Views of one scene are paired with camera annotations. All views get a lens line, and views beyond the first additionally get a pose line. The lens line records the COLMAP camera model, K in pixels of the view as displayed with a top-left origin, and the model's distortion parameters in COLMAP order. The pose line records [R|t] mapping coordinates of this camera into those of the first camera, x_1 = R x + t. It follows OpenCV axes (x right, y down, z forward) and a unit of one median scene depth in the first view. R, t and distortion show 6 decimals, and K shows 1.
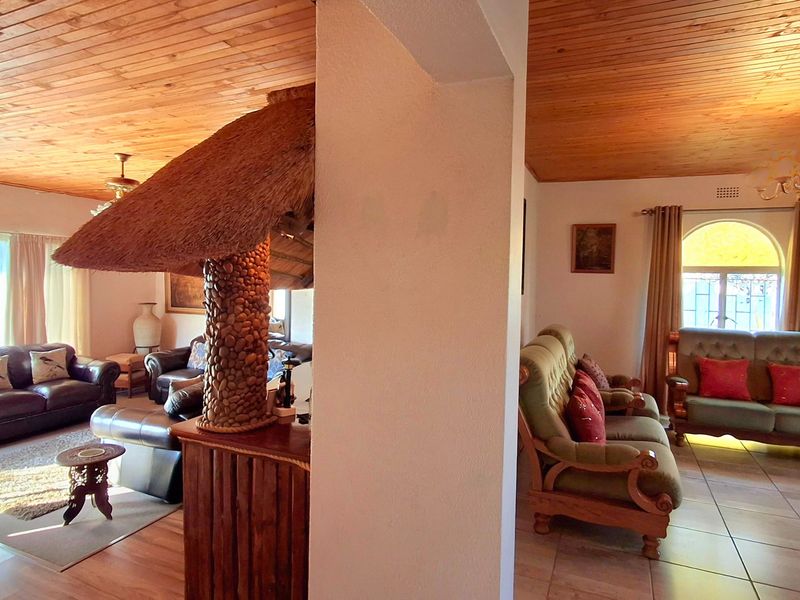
lens RADIAL K [[493.8, 0, 402.9], [0, 493.8, 299.1], [0, 0, 1]] dist [-0.003966, 0.006115]
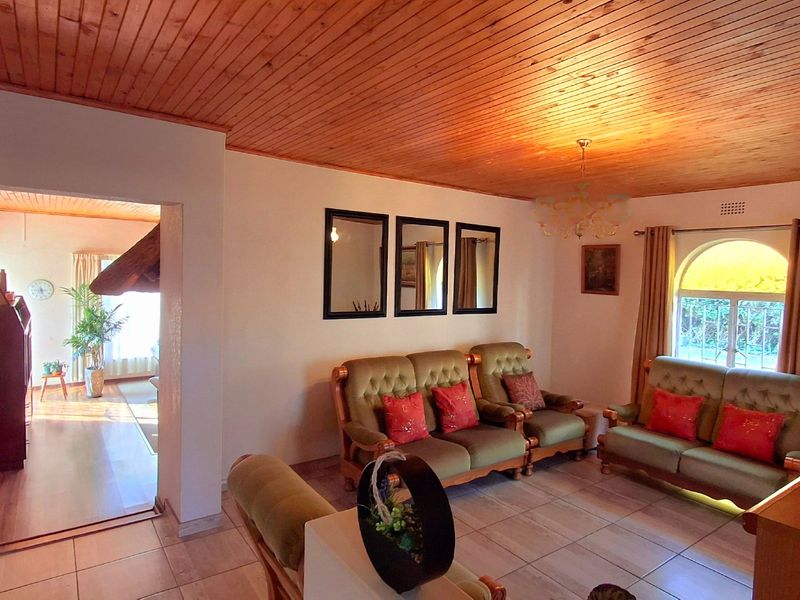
lens RADIAL K [[493.8, 0, 403.4], [0, 493.8, 293.7], [0, 0, 1]] dist [-0.003966, 0.006115]
pose [[0.865617, 0.026914, -0.499983, 0.579297], [-0.038582, 0.999171, -0.013011, -0.028183], [0.499218, 0.030553, 0.865937, -0.054622]]
